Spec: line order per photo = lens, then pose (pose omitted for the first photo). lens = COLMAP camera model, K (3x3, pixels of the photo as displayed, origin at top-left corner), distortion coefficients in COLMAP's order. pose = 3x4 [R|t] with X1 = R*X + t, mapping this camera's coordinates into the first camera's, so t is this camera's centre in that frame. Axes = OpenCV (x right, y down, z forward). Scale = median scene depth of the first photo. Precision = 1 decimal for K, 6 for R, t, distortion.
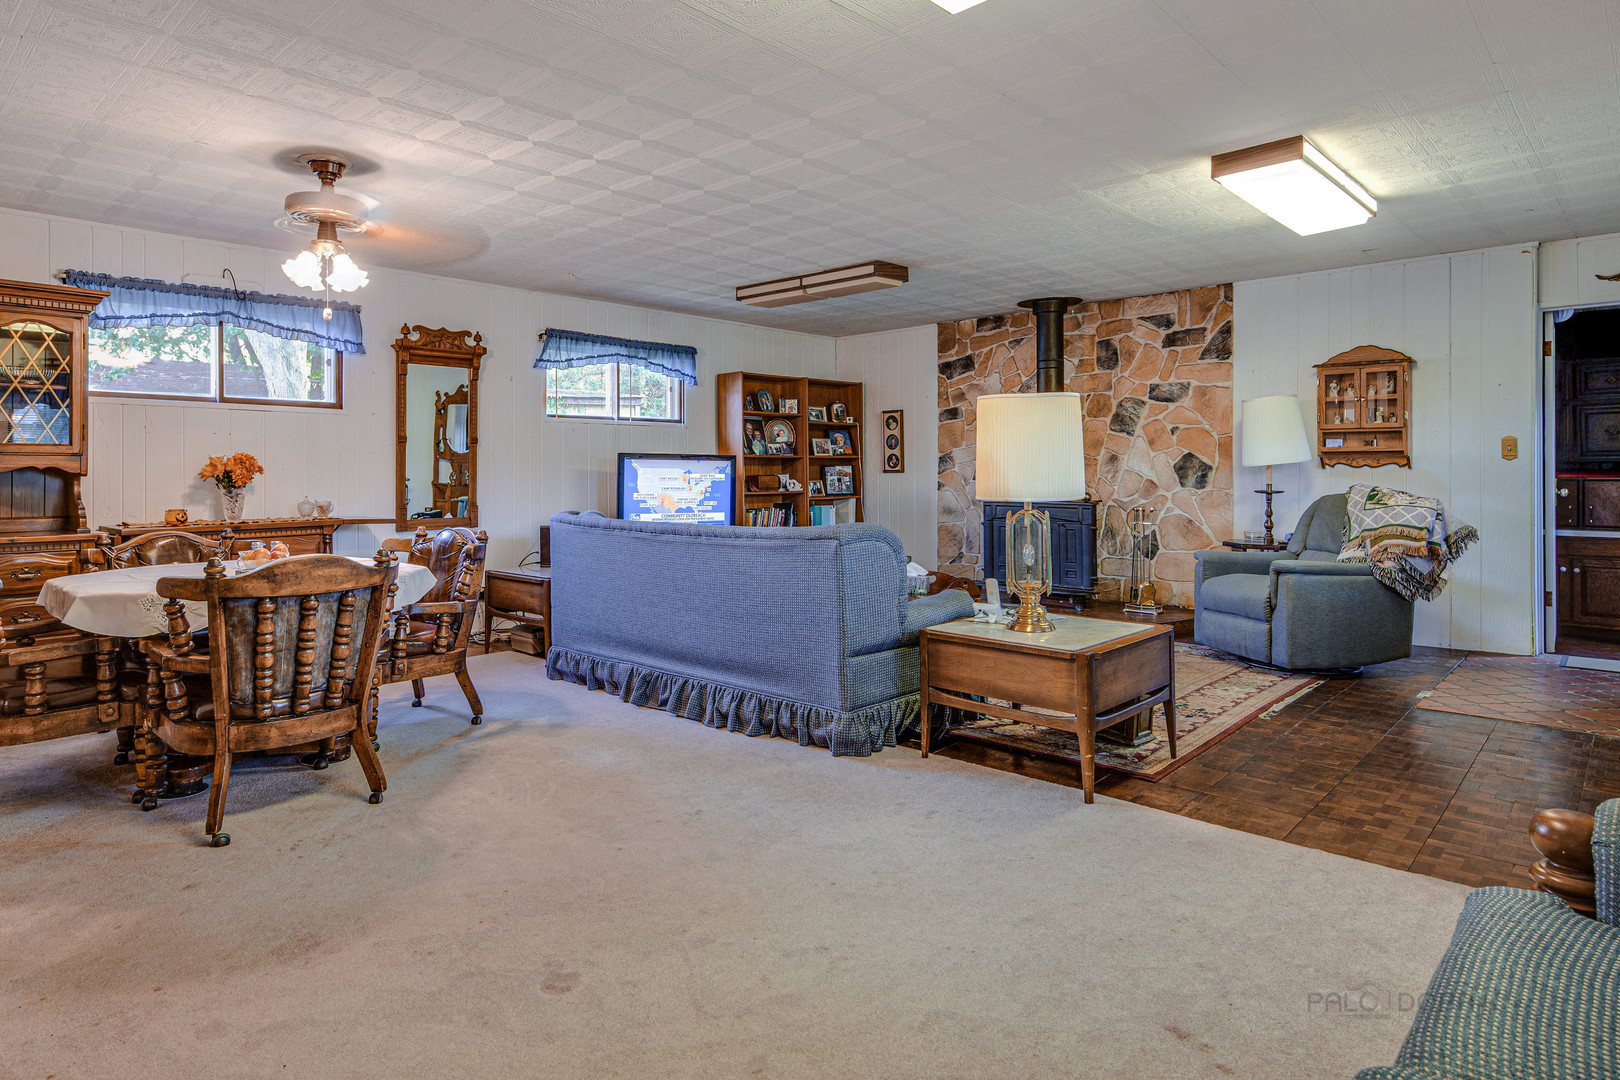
lens RADIAL K [[871.7, 0, 839.9], [0, 871.7, 477.0], [0, 0, 1]] dist [0.001556, 0.000266]
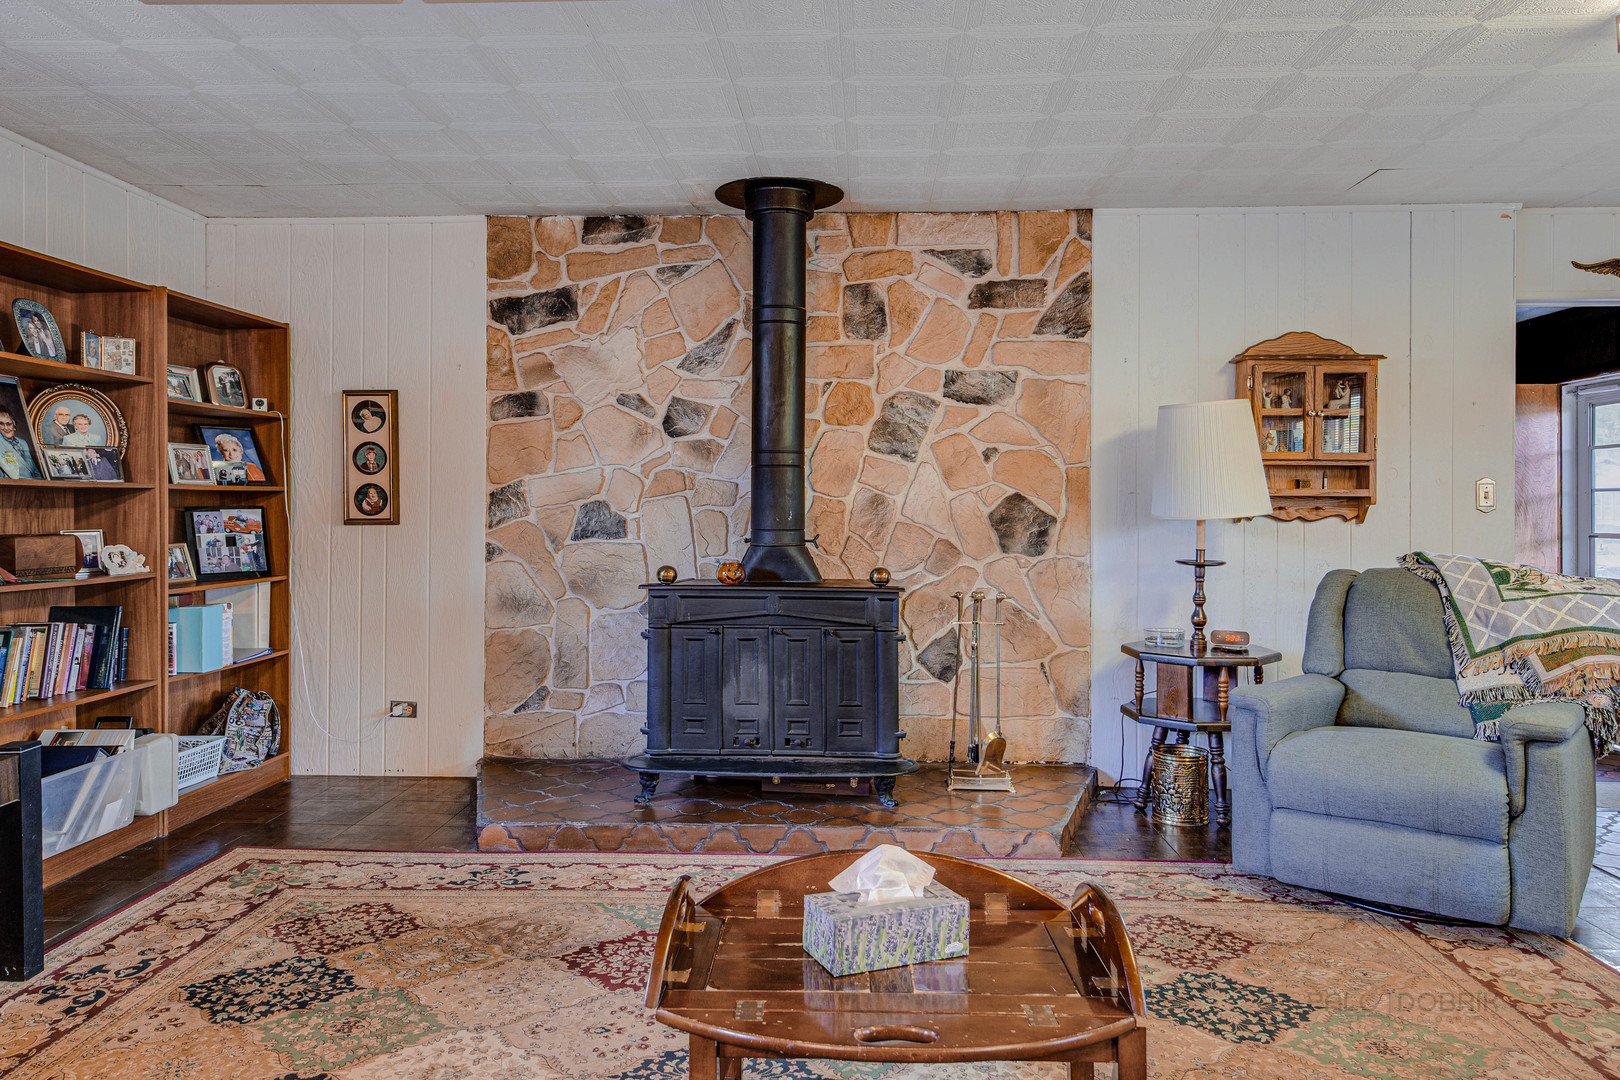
lens RADIAL K [[987.3, 0, 811.6], [0, 987.3, 507.9], [0, 0, 1]] dist [0.012653, -0.001312]
pose [[0.774155, 0.005550, 0.632972, -0.112379], [-0.001118, 0.999972, -0.007400, -0.012517], [-0.632996, 0.005021, 0.774139, 0.547867]]
